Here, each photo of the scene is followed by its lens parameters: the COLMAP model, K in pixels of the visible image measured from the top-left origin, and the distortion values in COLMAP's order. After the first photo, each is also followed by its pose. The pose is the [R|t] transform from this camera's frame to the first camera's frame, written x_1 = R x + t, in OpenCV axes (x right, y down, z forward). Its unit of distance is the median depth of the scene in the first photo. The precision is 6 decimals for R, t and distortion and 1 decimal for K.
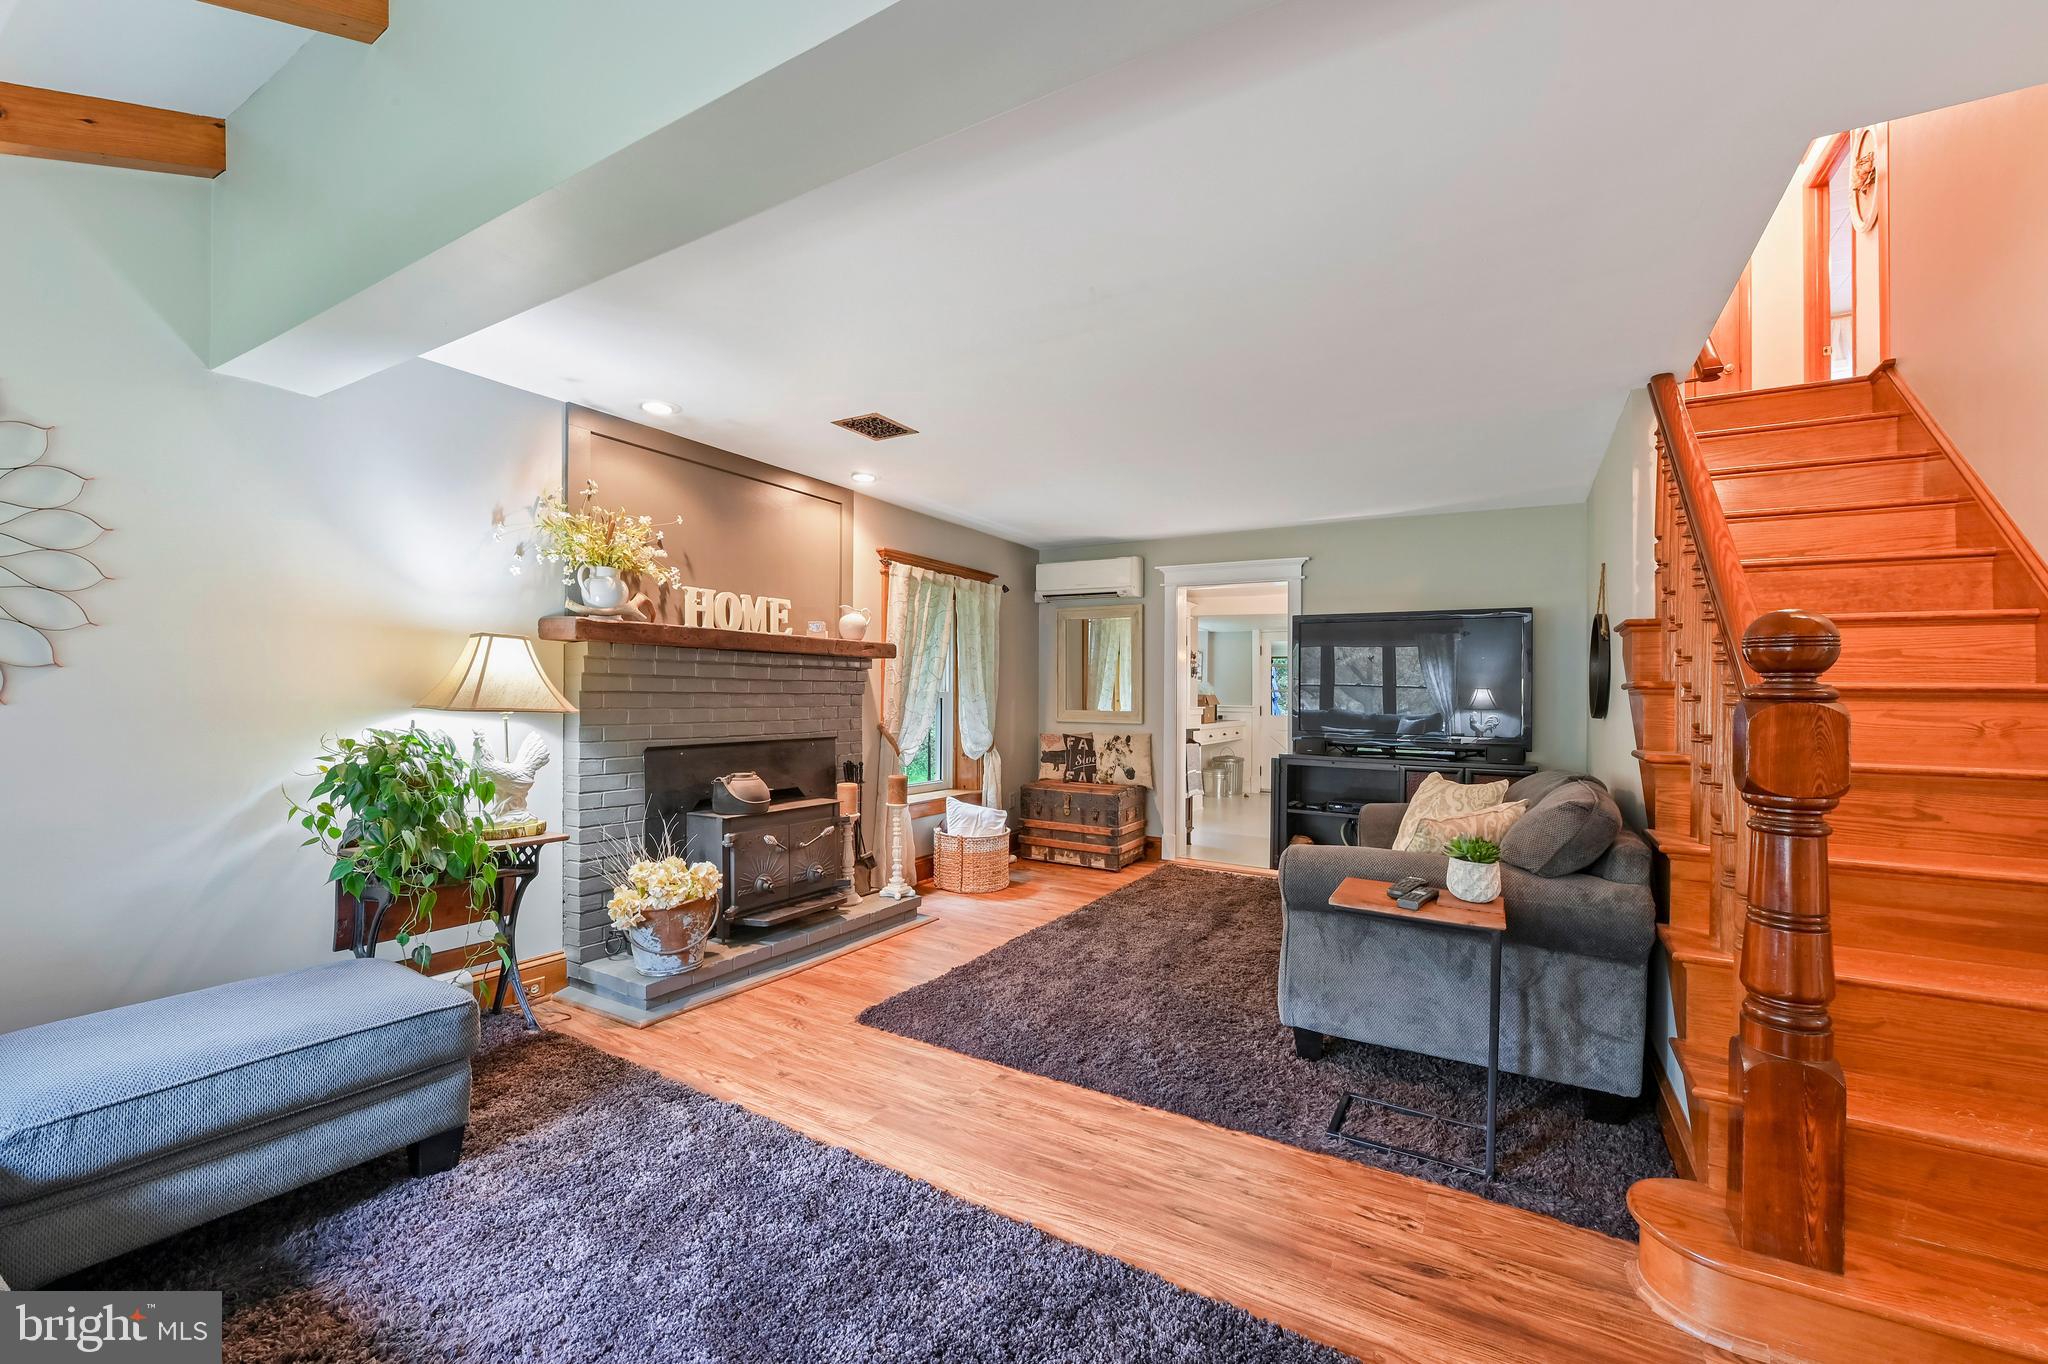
lens RADIAL K [[829.6, 0, 1015.7], [0, 829.6, 696.8], [0, 0, 1]] dist [-0.002091, -0.000156]
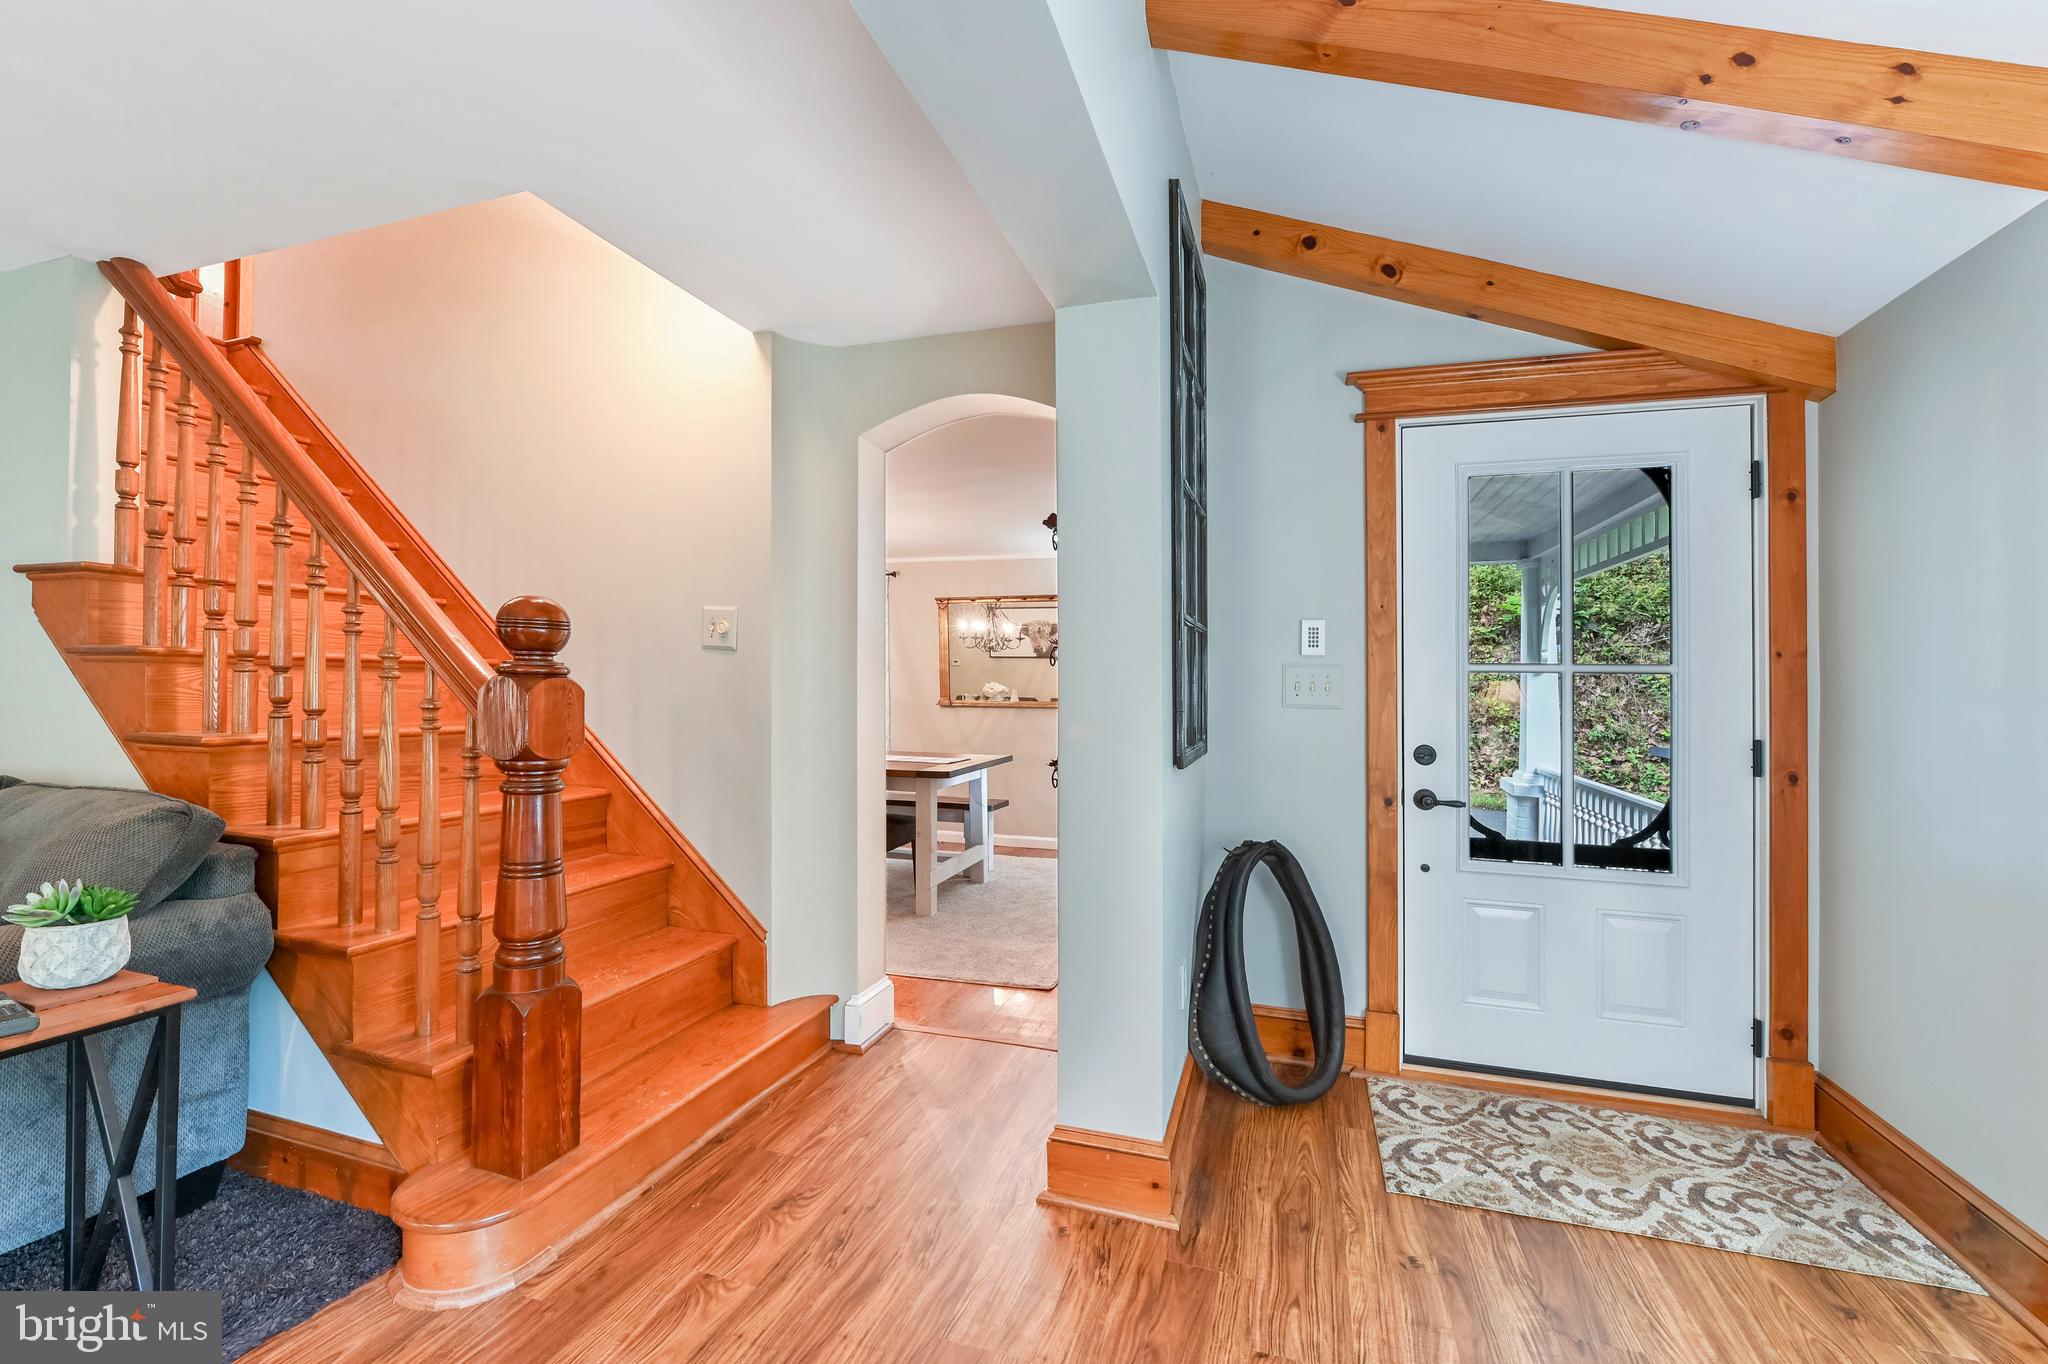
lens RADIAL K [[829.6, 0, 1021.3], [0, 829.6, 669.3], [0, 0, 1]] dist [-0.002091, -0.000156]
pose [[-0.205188, 0.001419, 0.978722, -0.301428], [-0.015549, 0.999868, -0.004710, -0.008699], [-0.978599, -0.016185, -0.205139, 0.556422]]
